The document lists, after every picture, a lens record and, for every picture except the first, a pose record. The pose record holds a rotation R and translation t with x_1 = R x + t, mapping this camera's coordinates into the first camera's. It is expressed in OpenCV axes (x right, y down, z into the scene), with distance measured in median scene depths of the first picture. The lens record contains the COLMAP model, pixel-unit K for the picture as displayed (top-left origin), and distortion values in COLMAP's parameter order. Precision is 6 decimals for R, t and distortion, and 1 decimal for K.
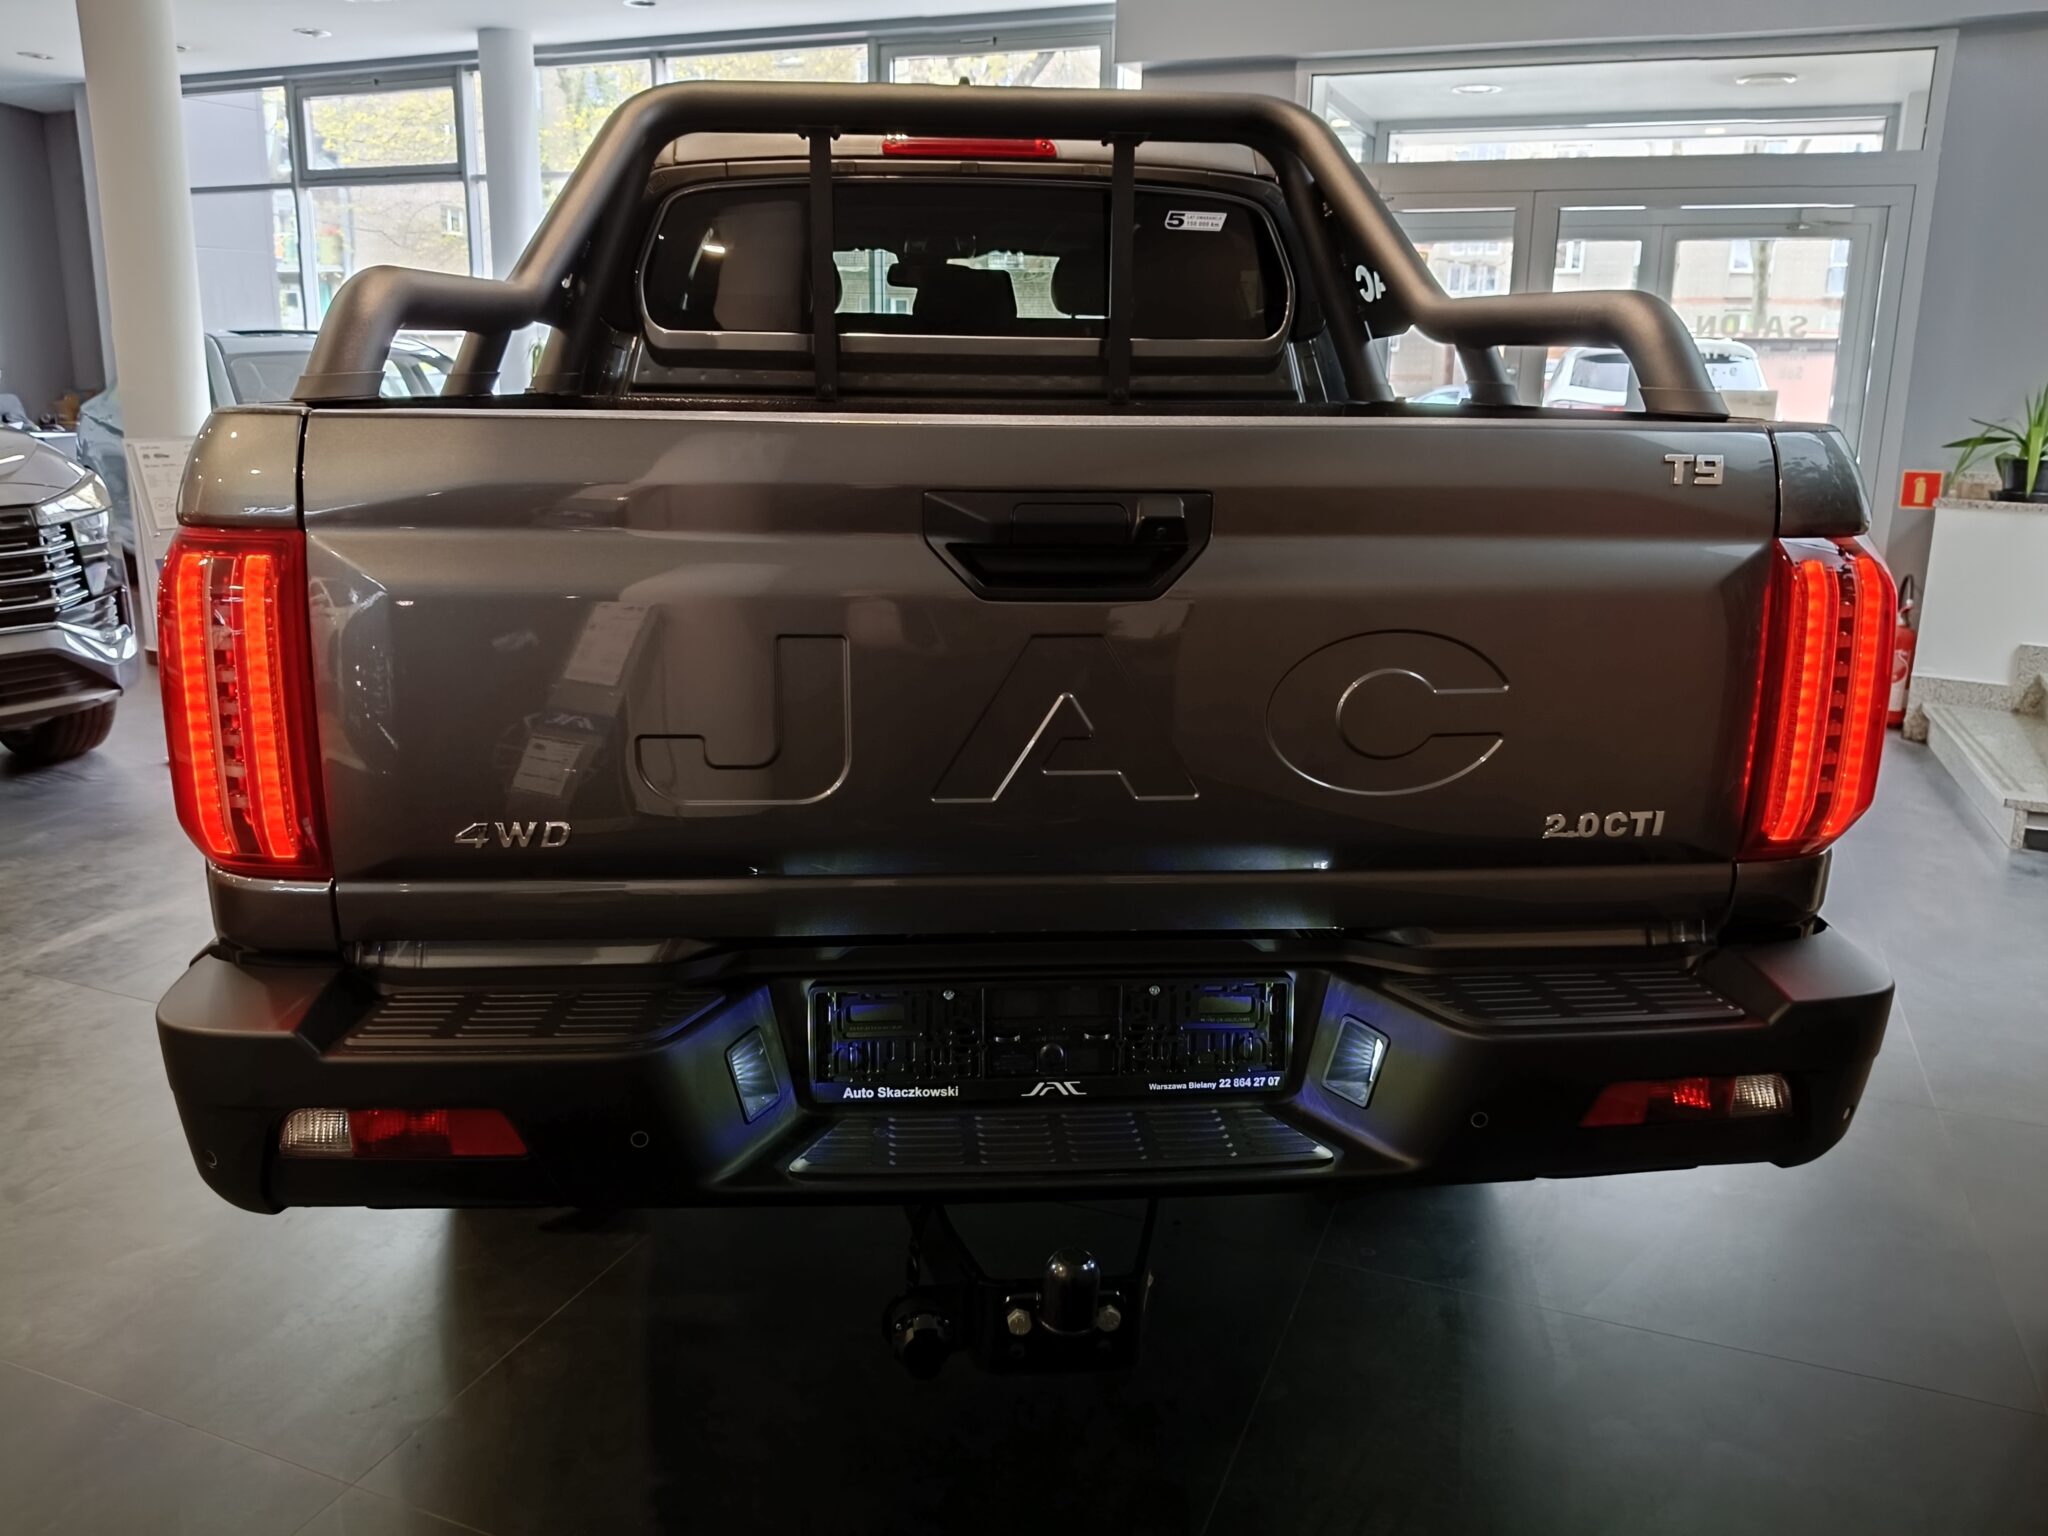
lens RADIAL K [[1556.5, 0, 1024.0], [0, 1556.5, 768.0], [0, 0, 1]] dist [-0.004720, -0.032830]
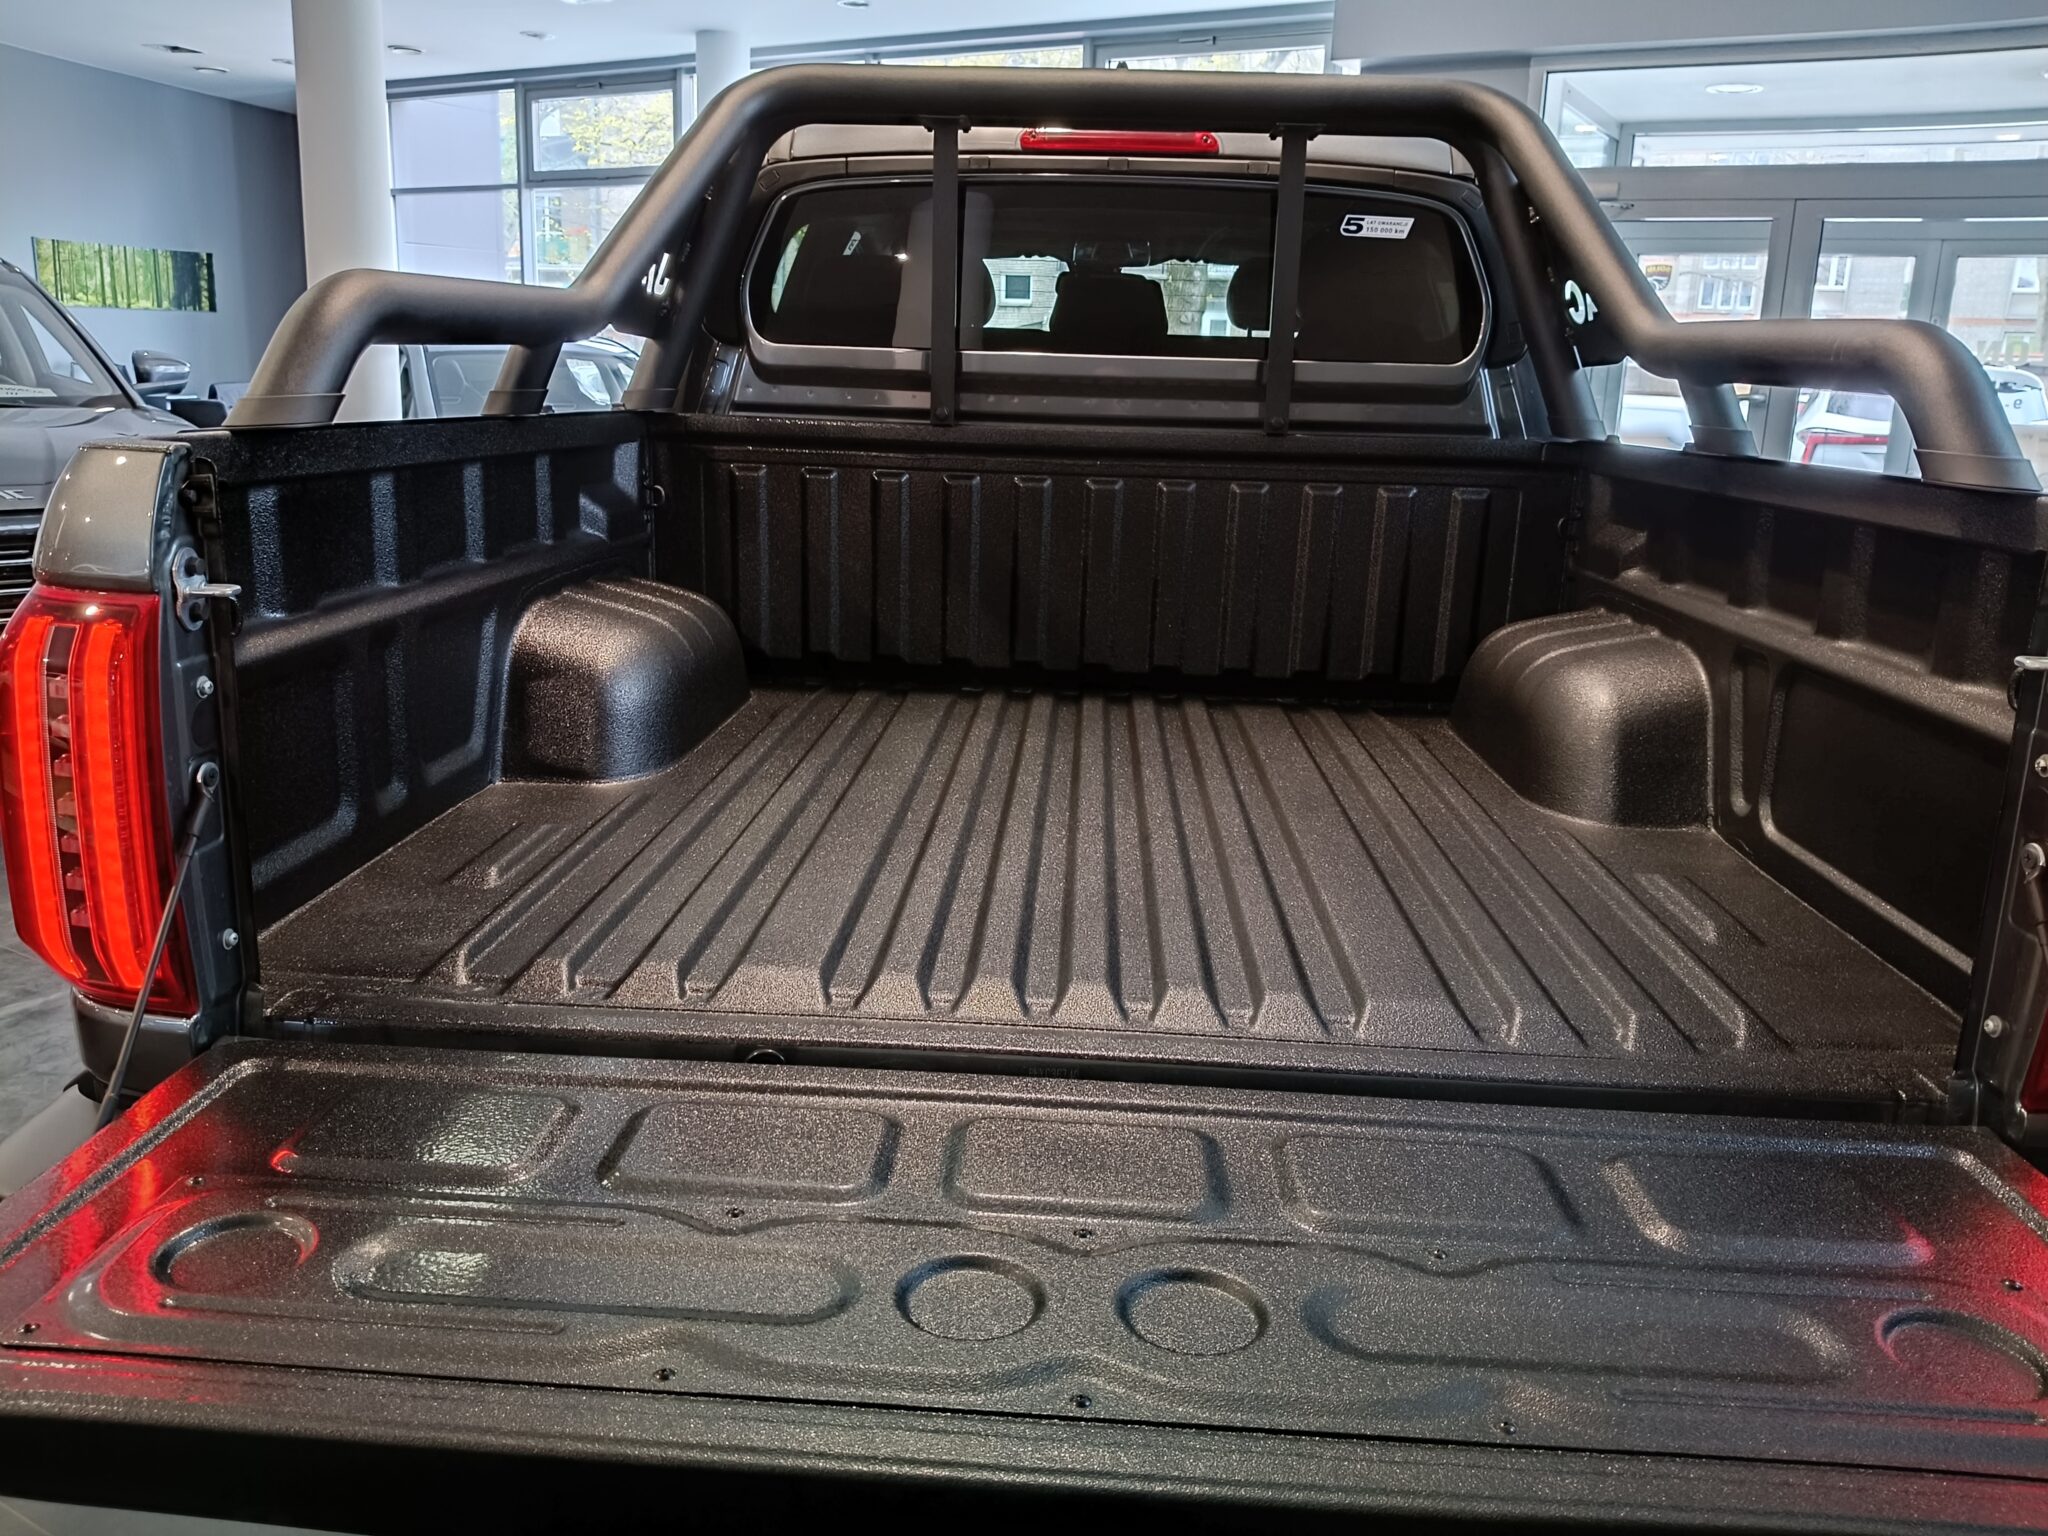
lens RADIAL K [[1577.0, 0, 1018.7], [0, 1577.0, 758.5], [0, 0, 1]] dist [-0.000412, -0.050288]
pose [[0.990202, 0.050352, -0.130249, 0.041777], [-0.052027, 0.998601, -0.009485, -0.038172], [0.129589, 0.016168, 0.991436, 0.111294]]
